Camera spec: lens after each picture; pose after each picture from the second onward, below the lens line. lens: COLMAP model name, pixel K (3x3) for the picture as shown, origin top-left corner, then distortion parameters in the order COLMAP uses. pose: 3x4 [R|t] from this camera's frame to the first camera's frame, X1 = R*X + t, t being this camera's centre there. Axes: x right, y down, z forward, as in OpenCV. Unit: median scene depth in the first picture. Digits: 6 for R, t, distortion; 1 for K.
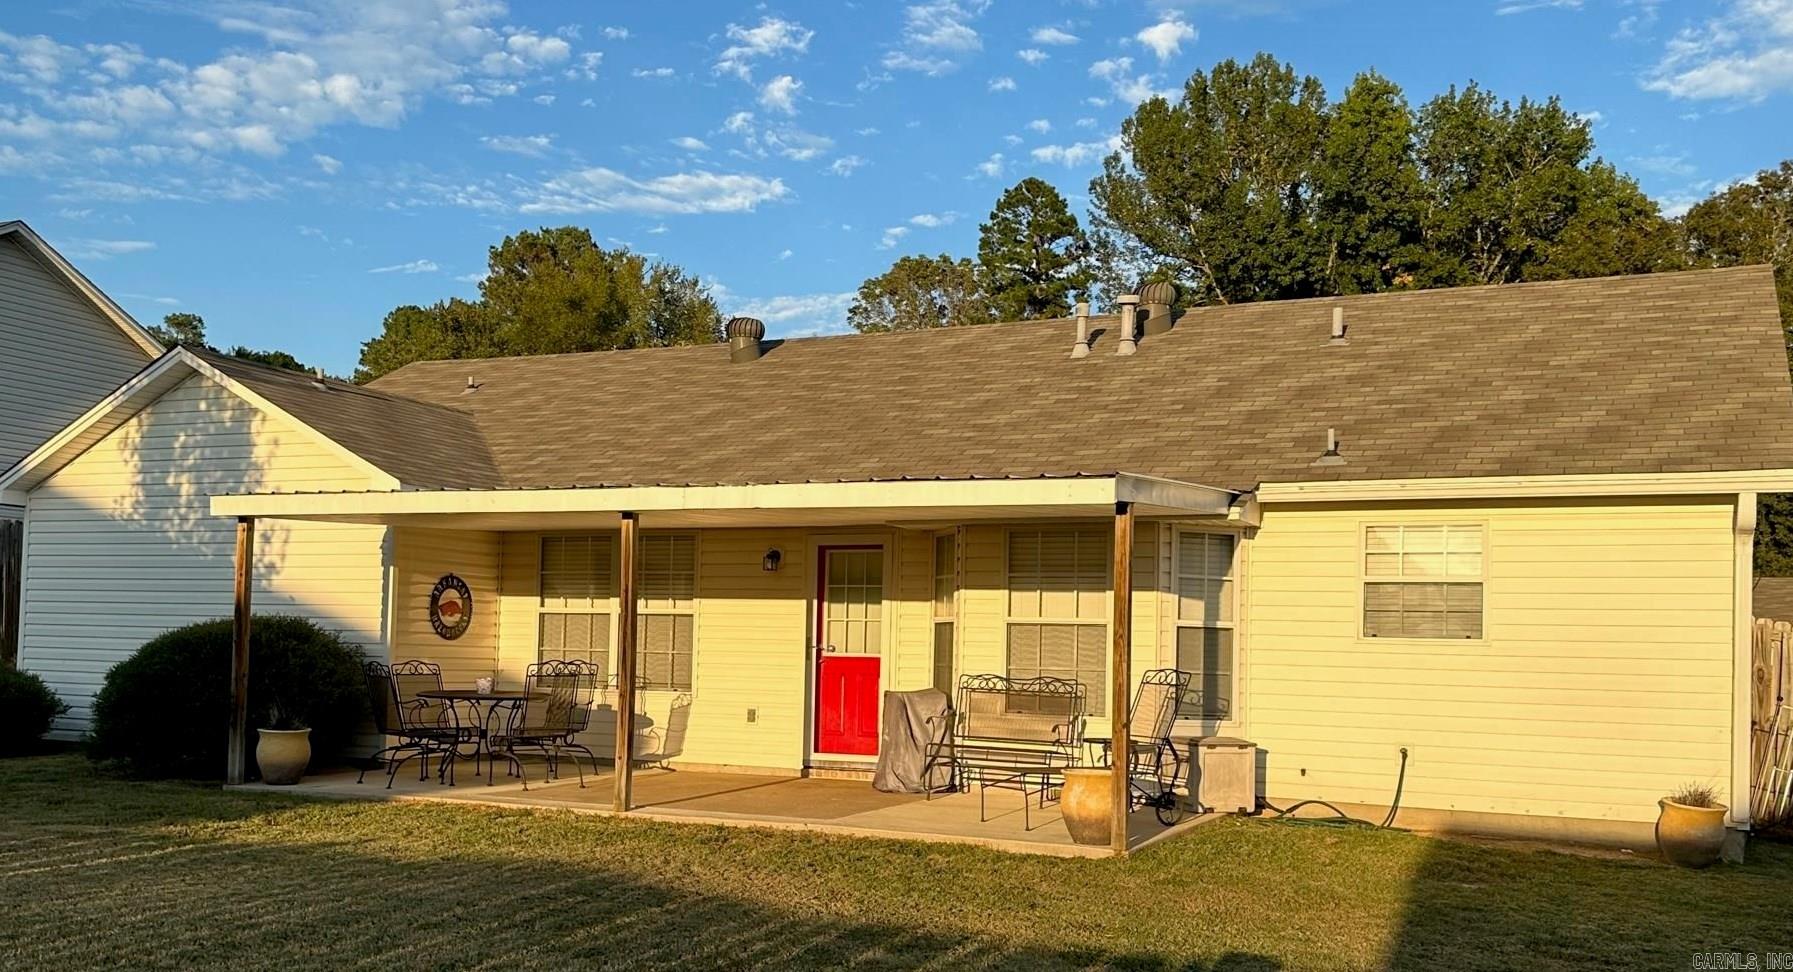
lens RADIAL K [[1808.9, 0, 896.7], [0, 1808.9, 523.1], [0, 0, 1]] dist [0.001770, 0.001178]
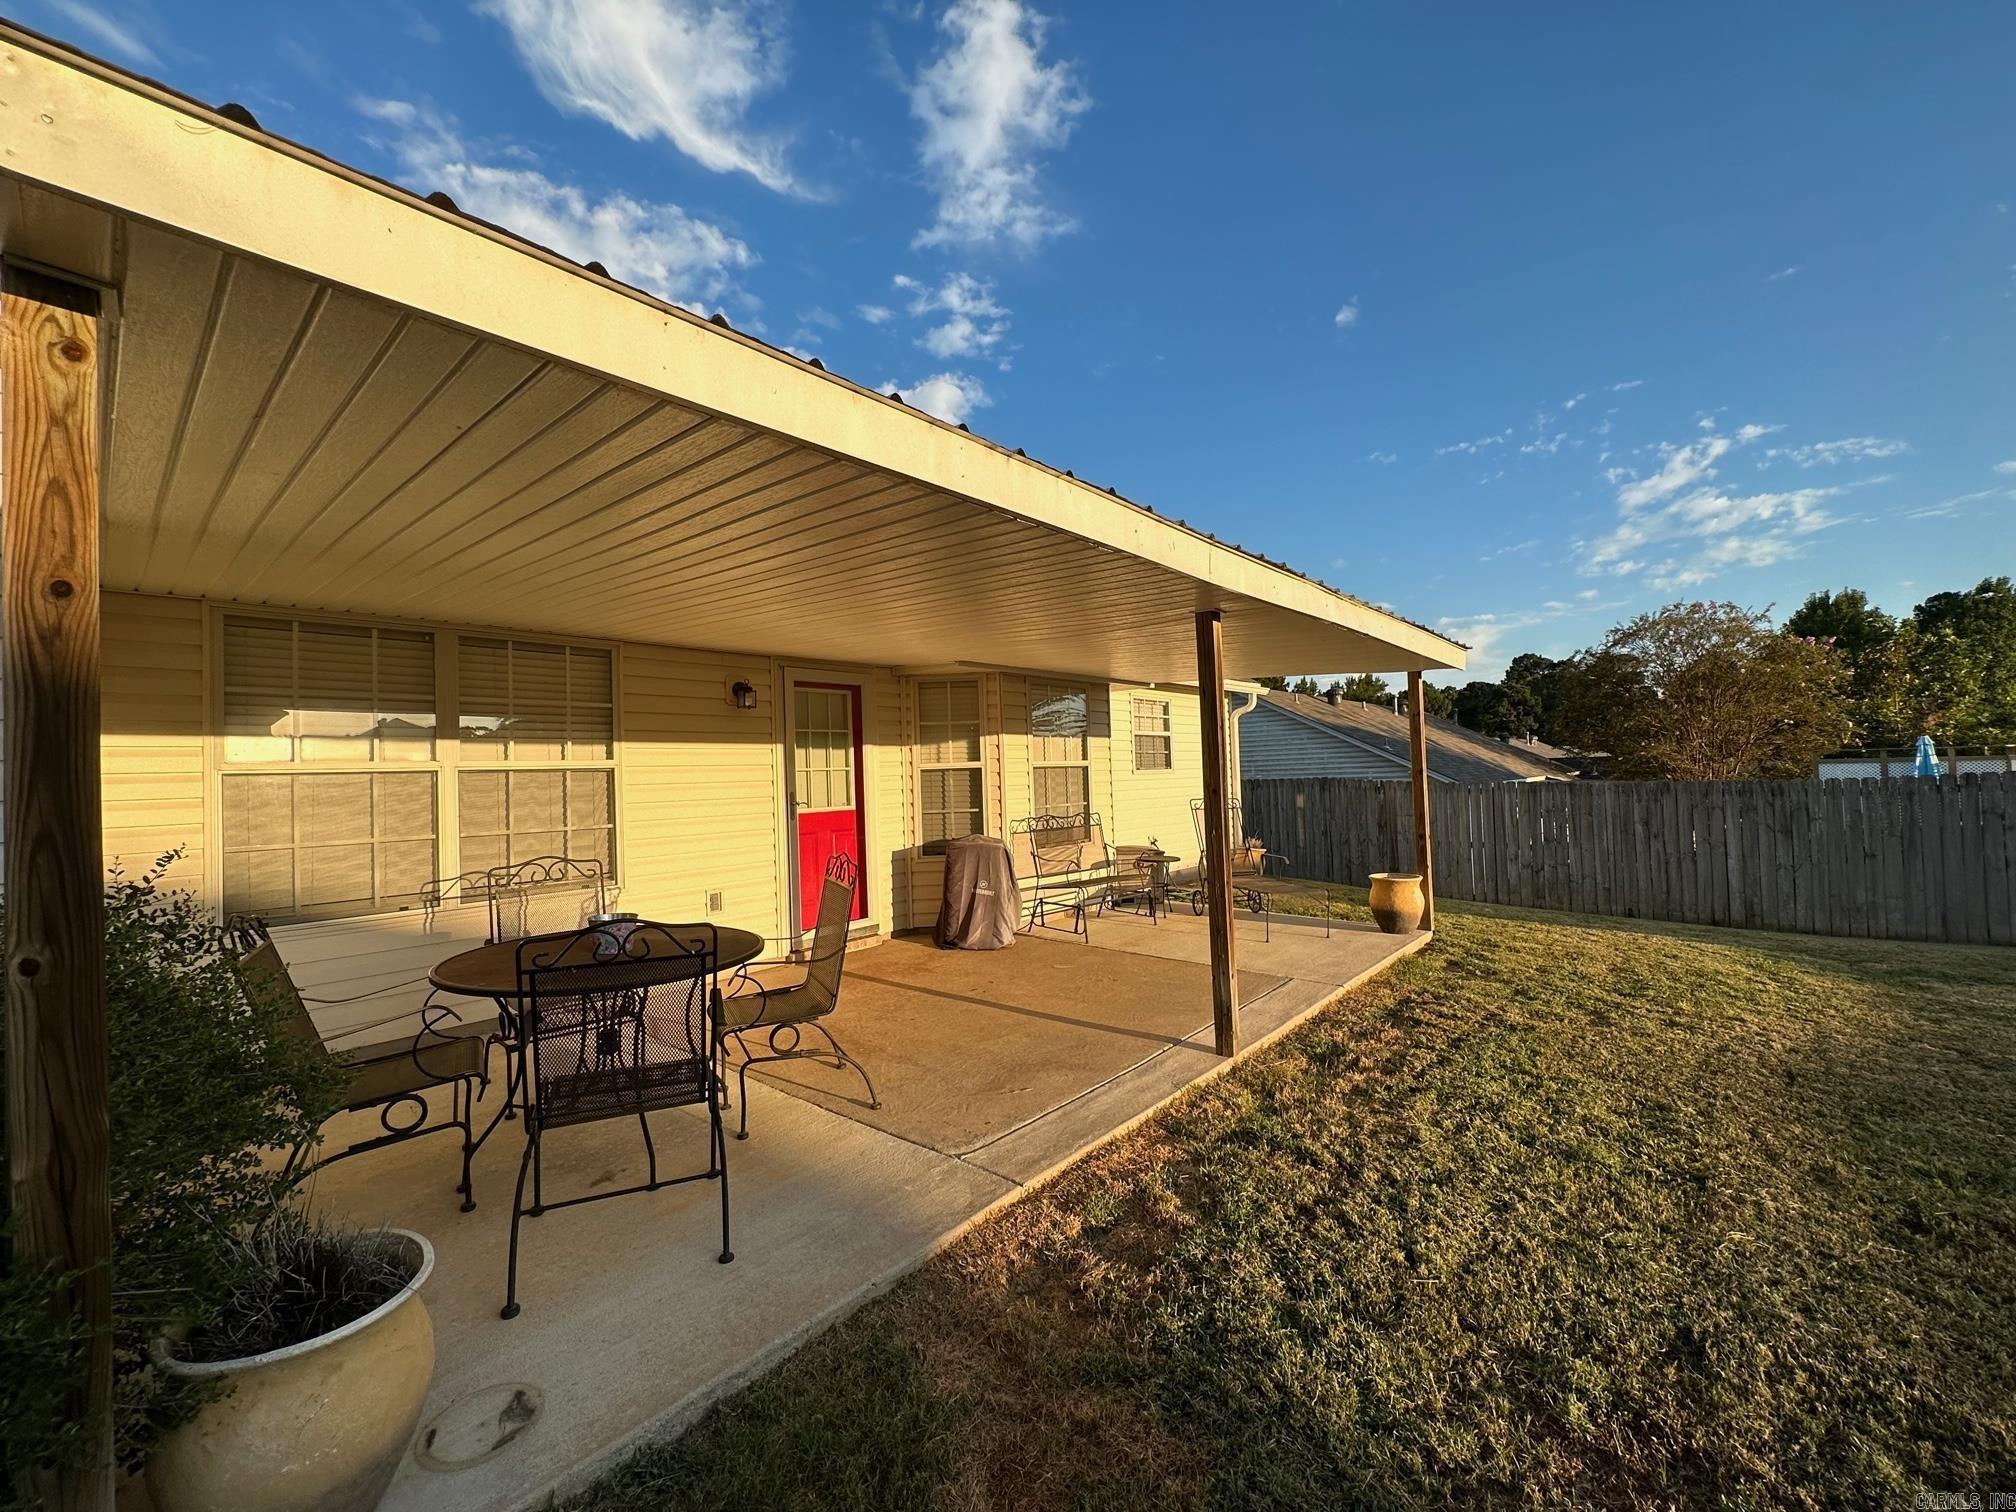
lens RADIAL K [[814.2, 0, 999.1], [0, 814.2, 757.6], [0, 0, 1]] dist [-0.001830, 0.000290]
pose [[0.300432, 0.000241, 0.953803, -0.369434], [-0.019744, 0.999787, 0.005967, 0.044072], [-0.953599, -0.020625, 0.300373, 0.806509]]
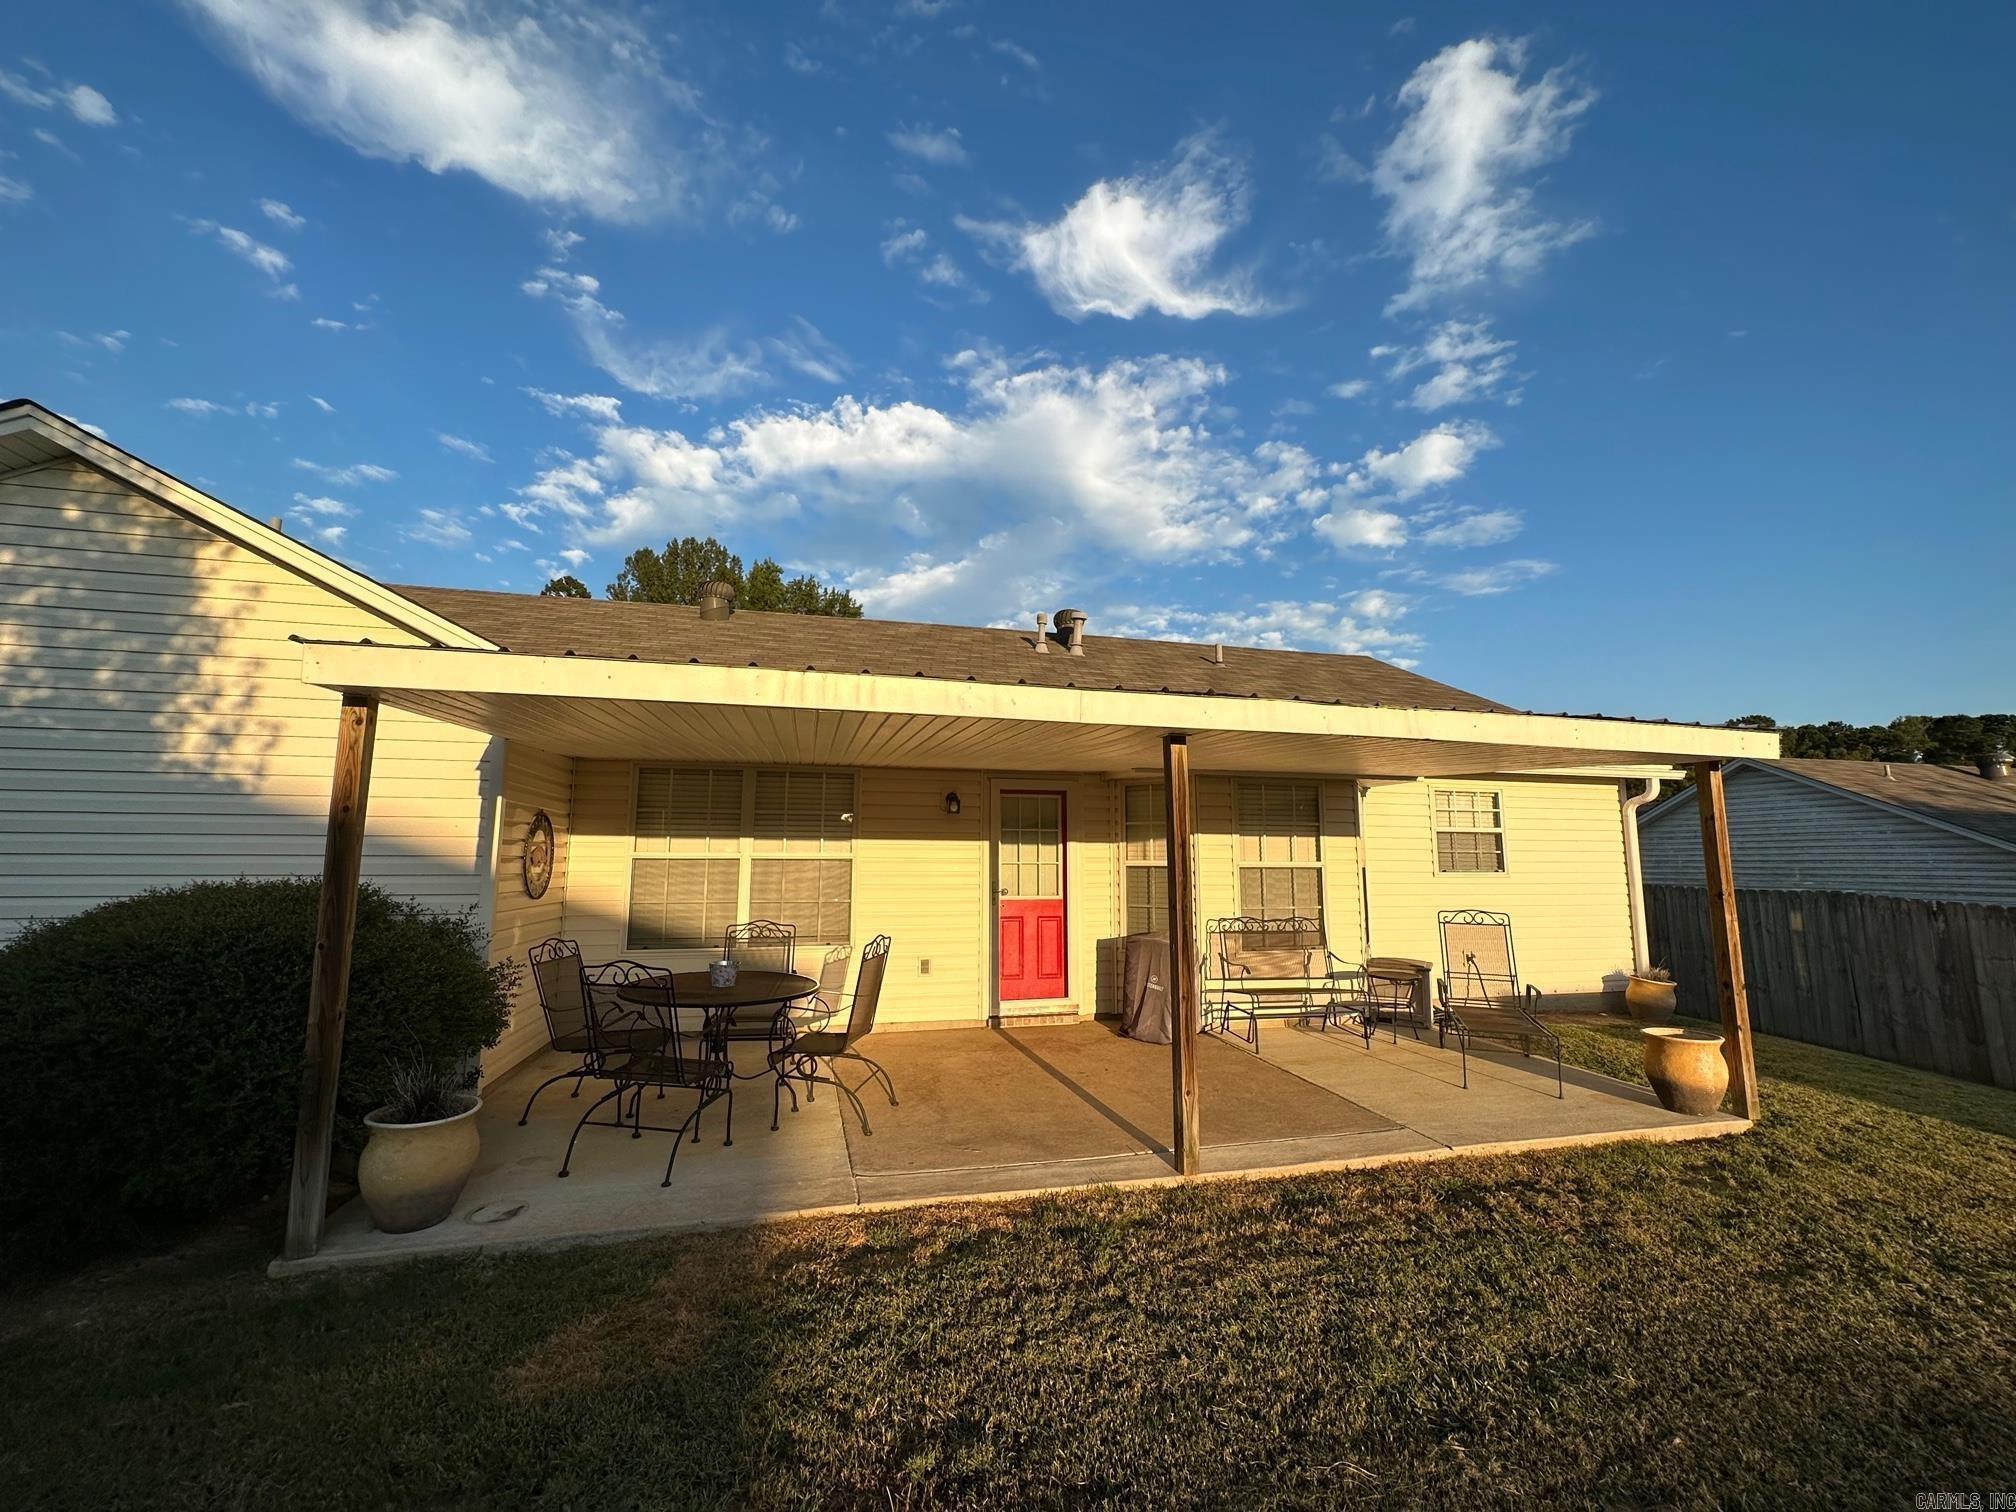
lens RADIAL K [[814.2, 0, 999.1], [0, 814.2, 757.6], [0, 0, 1]] dist [-0.001830, 0.000290]
pose [[0.795437, 0.066805, 0.602342, -0.317503], [-0.029694, 0.997008, -0.071363, 0.027681], [-0.605308, 0.038879, 0.795041, 0.647744]]
